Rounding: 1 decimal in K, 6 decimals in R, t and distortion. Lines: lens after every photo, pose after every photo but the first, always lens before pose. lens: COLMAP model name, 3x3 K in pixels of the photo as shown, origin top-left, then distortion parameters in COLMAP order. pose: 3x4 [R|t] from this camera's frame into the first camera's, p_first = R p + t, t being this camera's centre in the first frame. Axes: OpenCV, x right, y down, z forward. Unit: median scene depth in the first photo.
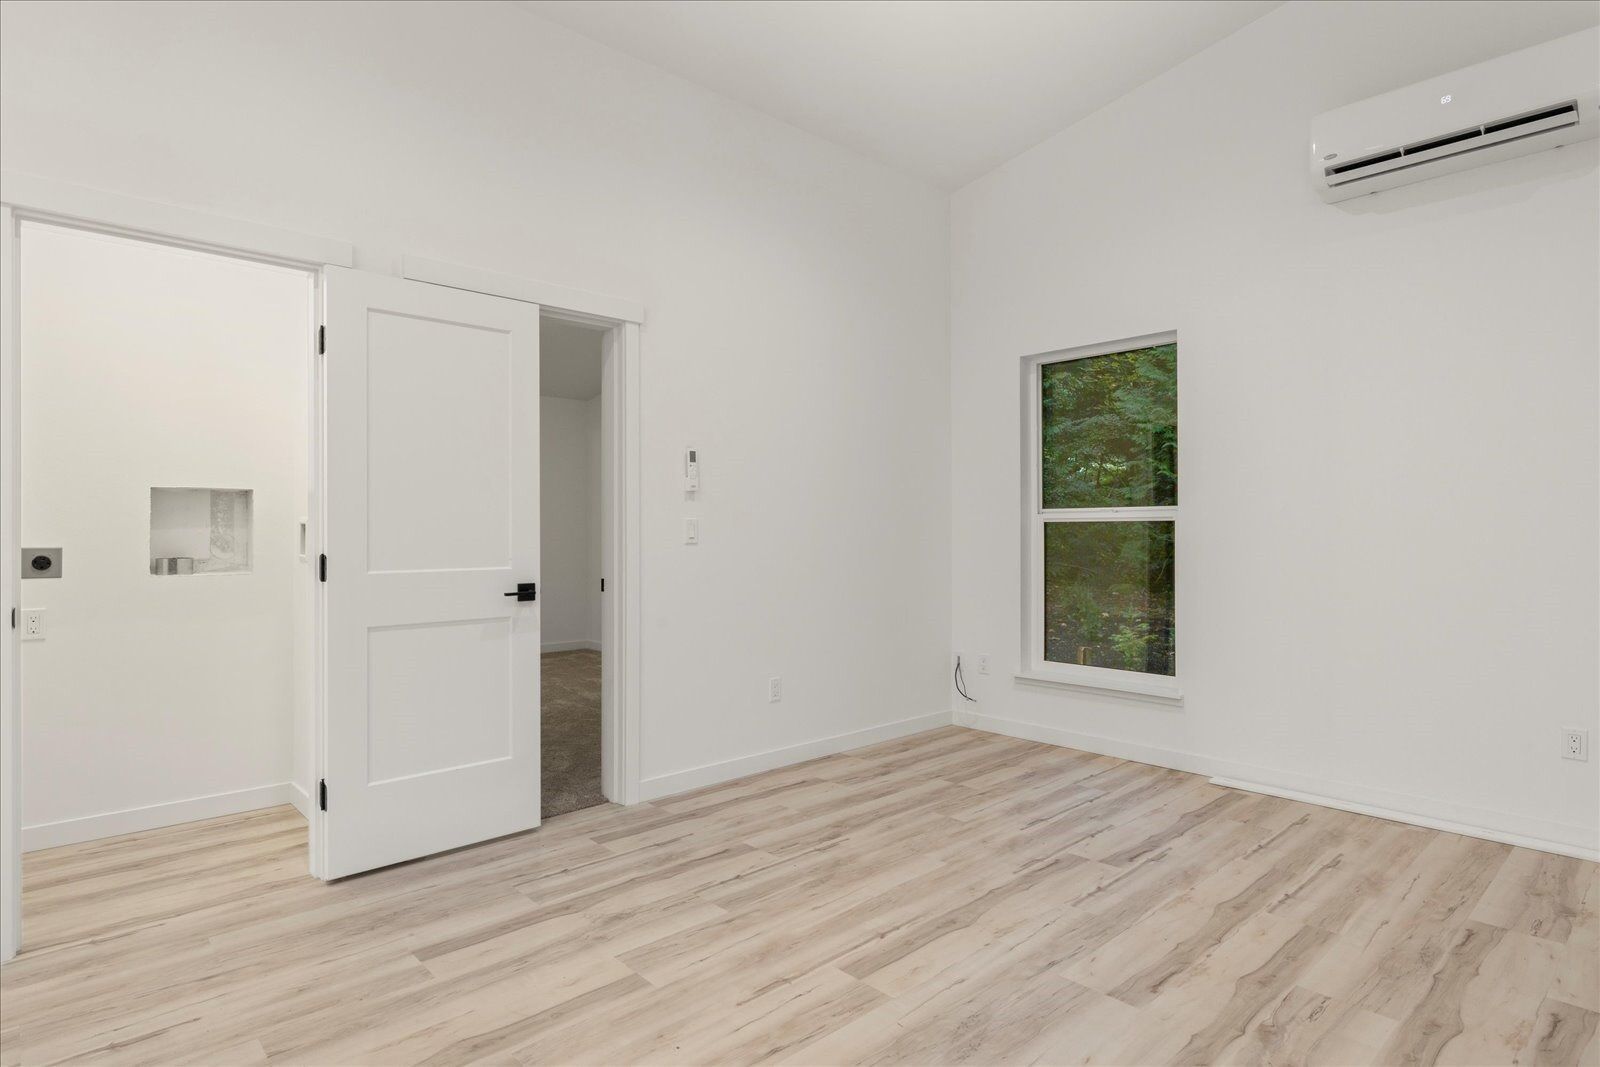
lens RADIAL K [[845.3, 0, 802.9], [0, 845.3, 528.1], [0, 0, 1]] dist [-0.000297, 0.000531]
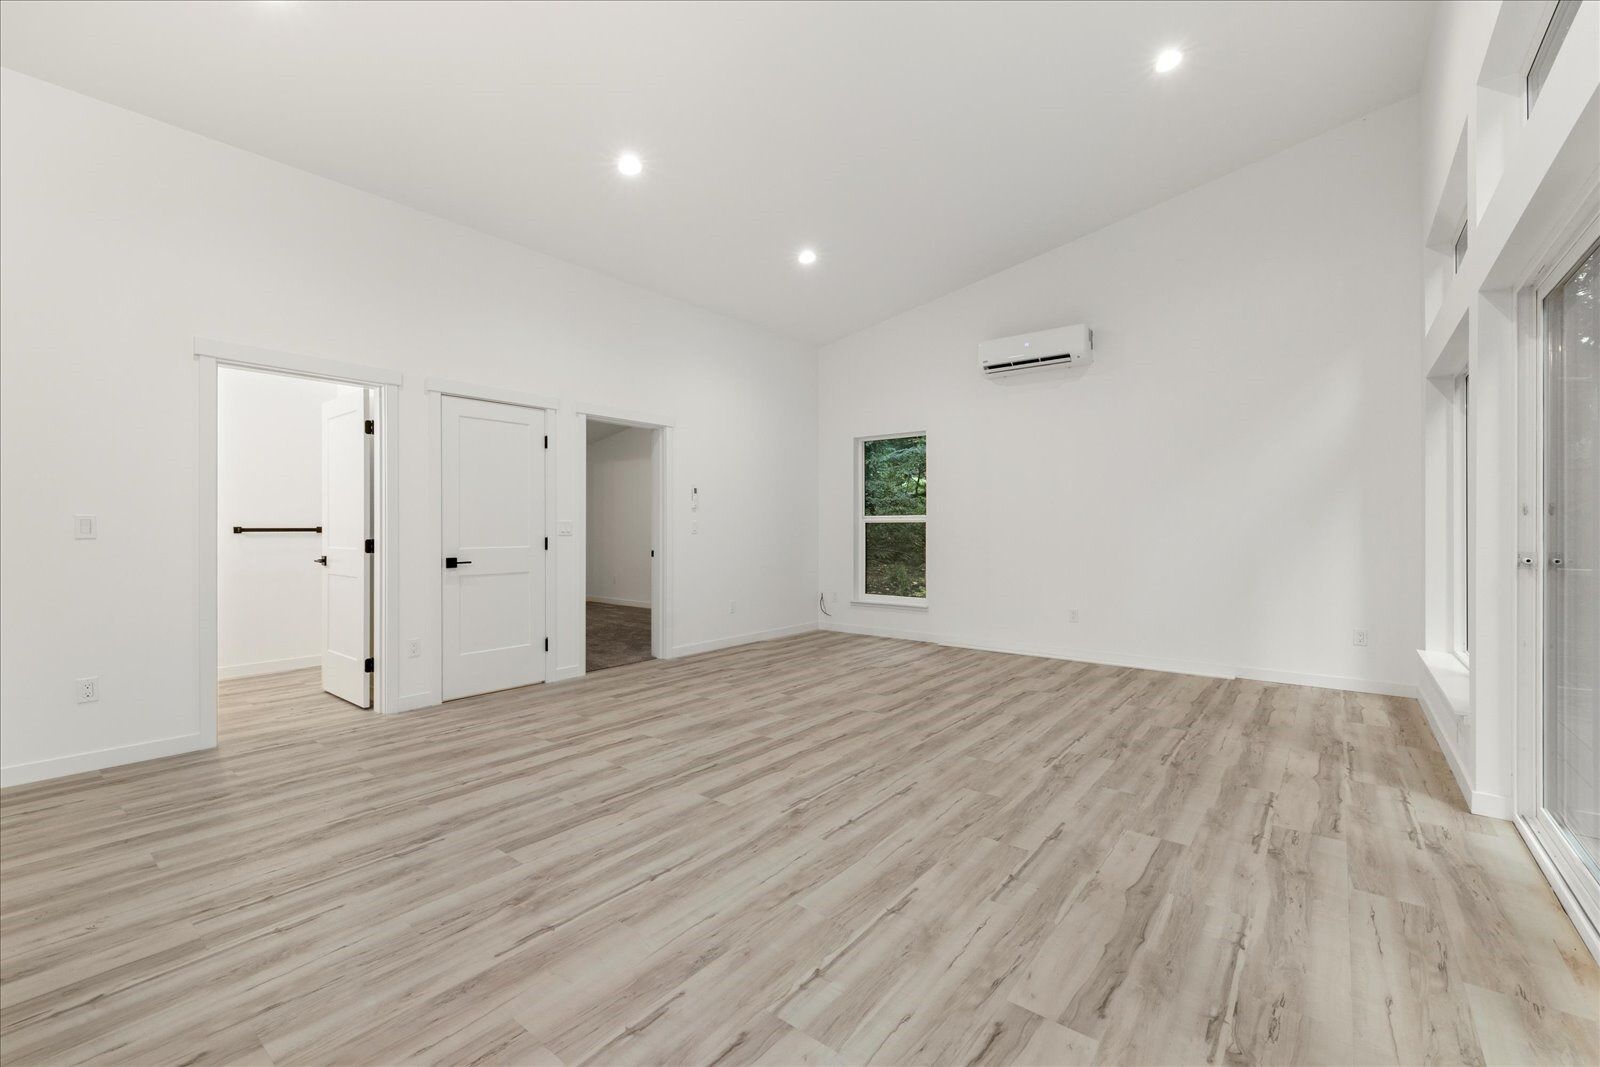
lens RADIAL K [[682.4, 0, 794.1], [0, 682.4, 530.8], [0, 0, 1]] dist [-0.000927, 0.000117]
pose [[0.988888, 0.000312, 0.148665, -0.122330], [-0.001675, 0.999958, 0.009041, -0.002909], [-0.148656, -0.009190, 0.988846, -0.583555]]
